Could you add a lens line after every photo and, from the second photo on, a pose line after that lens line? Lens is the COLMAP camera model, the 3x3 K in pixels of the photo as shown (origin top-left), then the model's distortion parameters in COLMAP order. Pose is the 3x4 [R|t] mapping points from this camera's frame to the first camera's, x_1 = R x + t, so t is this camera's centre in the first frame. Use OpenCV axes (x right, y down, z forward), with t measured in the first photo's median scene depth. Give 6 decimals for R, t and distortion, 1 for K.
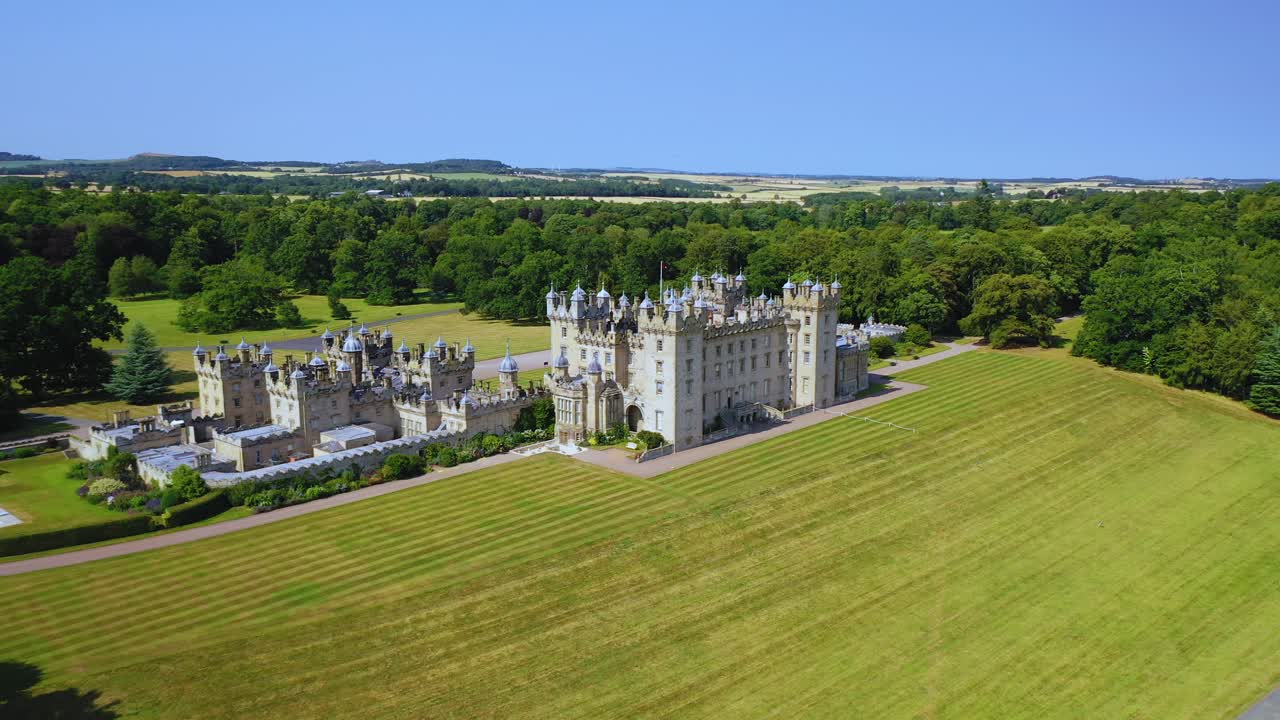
lens RADIAL K [[1025.2, 0, 640.0], [0, 1025.2, 360.0], [0, 0, 1]] dist [0.005580, 0.007191]
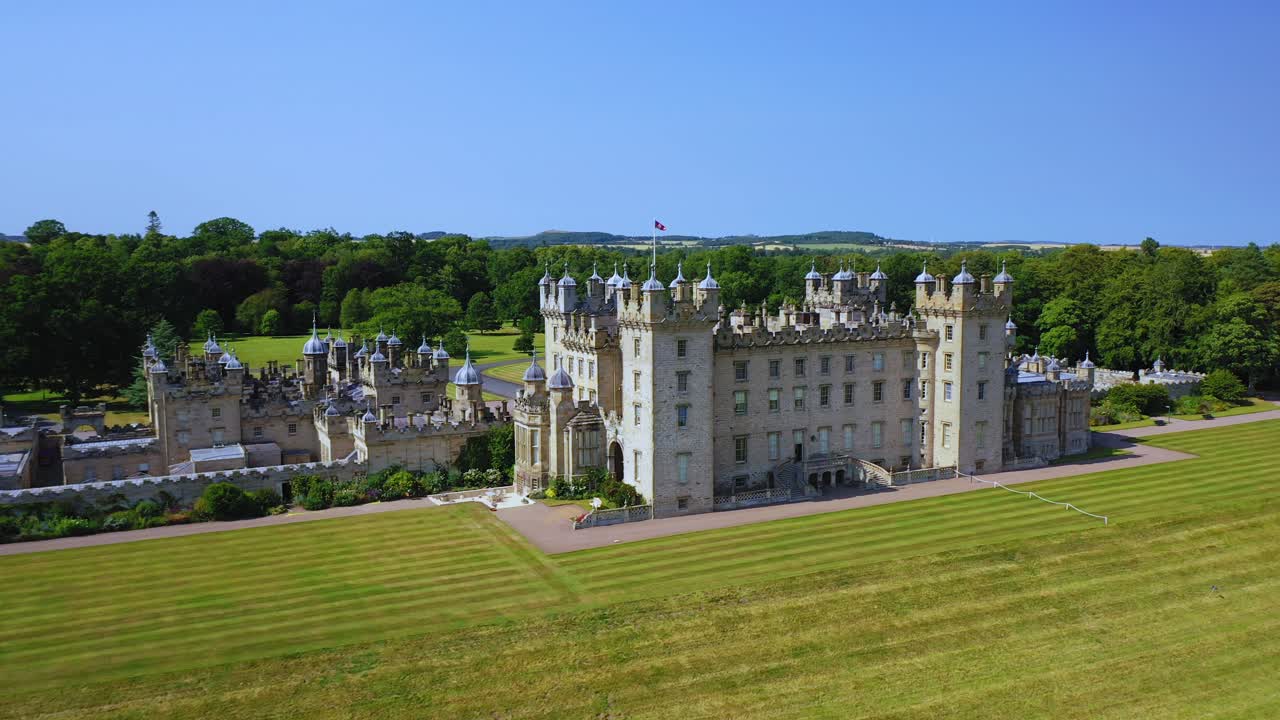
lens RADIAL K [[1025.2, 0, 640.0], [0, 1025.2, 360.0], [0, 0, 1]] dist [0.005580, 0.007191]
pose [[0.935937, 0.030665, -0.350829, 0.234367], [-0.055396, 0.996619, -0.060673, 0.031013], [0.347783, 0.076221, 0.934472, 0.391463]]
